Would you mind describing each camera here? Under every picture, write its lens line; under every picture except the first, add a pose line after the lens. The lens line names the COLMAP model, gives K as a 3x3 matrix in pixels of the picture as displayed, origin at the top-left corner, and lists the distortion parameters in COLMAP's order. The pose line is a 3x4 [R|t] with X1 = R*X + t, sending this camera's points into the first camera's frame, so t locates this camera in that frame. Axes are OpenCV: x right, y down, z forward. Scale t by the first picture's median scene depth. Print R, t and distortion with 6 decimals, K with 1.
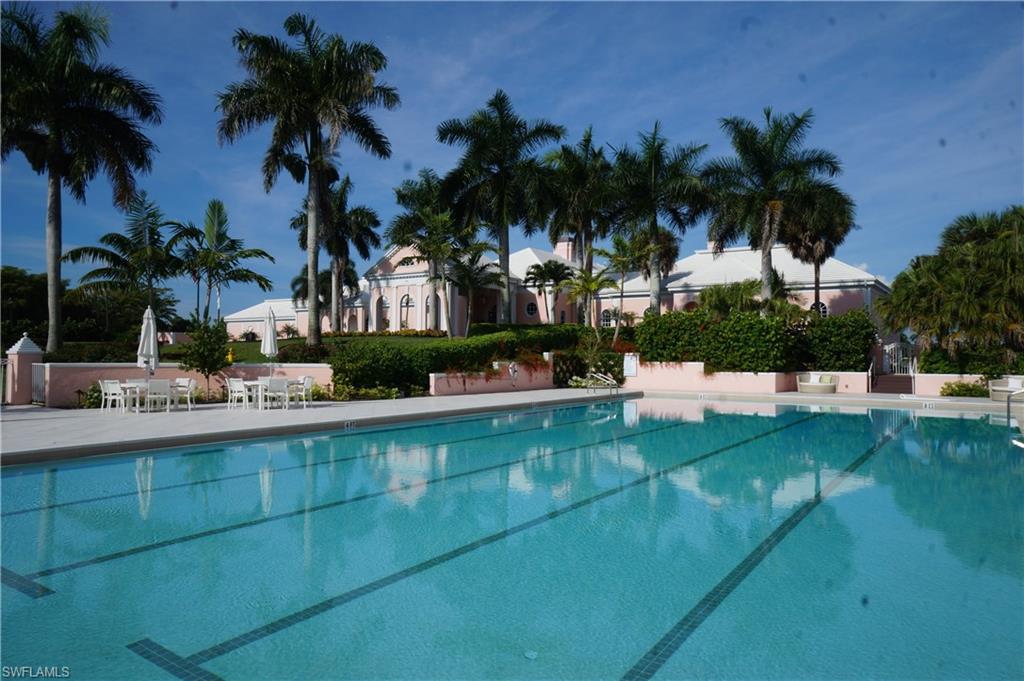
lens RADIAL K [[665.6, 0, 512.0], [0, 665.6, 340.5], [0, 0, 1]] dist [-0.034345, 0.000447]
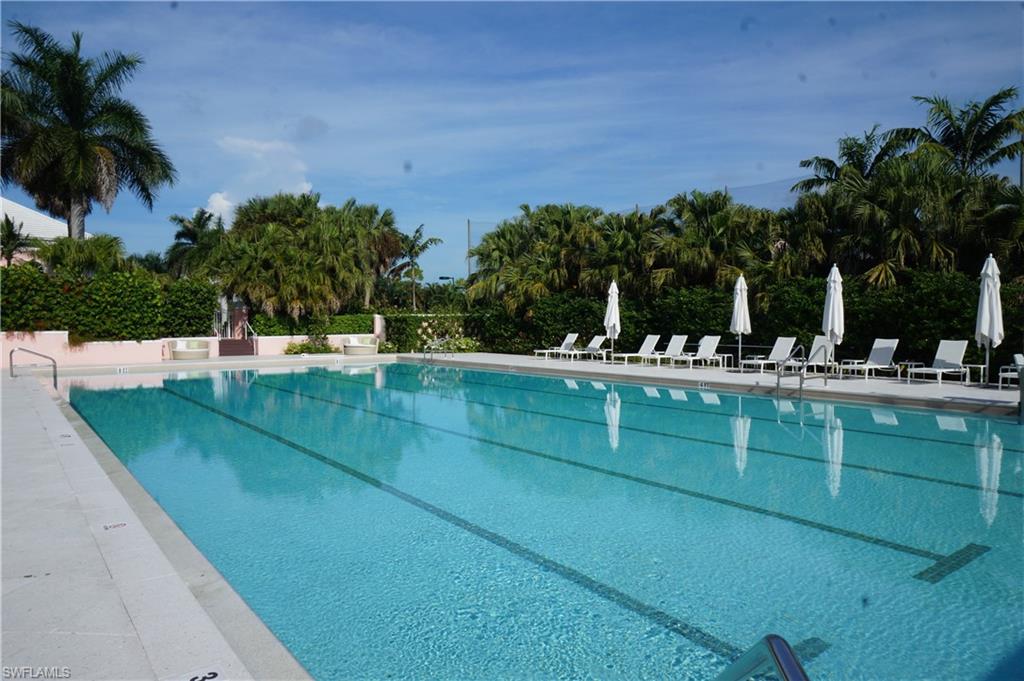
lens RADIAL K [[665.6, 0, 512.0], [0, 665.6, 340.5], [0, 0, 1]] dist [-0.034345, 0.000447]
pose [[0.315924, -0.035696, 0.948113, -0.320144], [-0.012679, 0.999044, 0.041838, 0.004146], [-0.948700, -0.025239, 0.315169, 0.232168]]
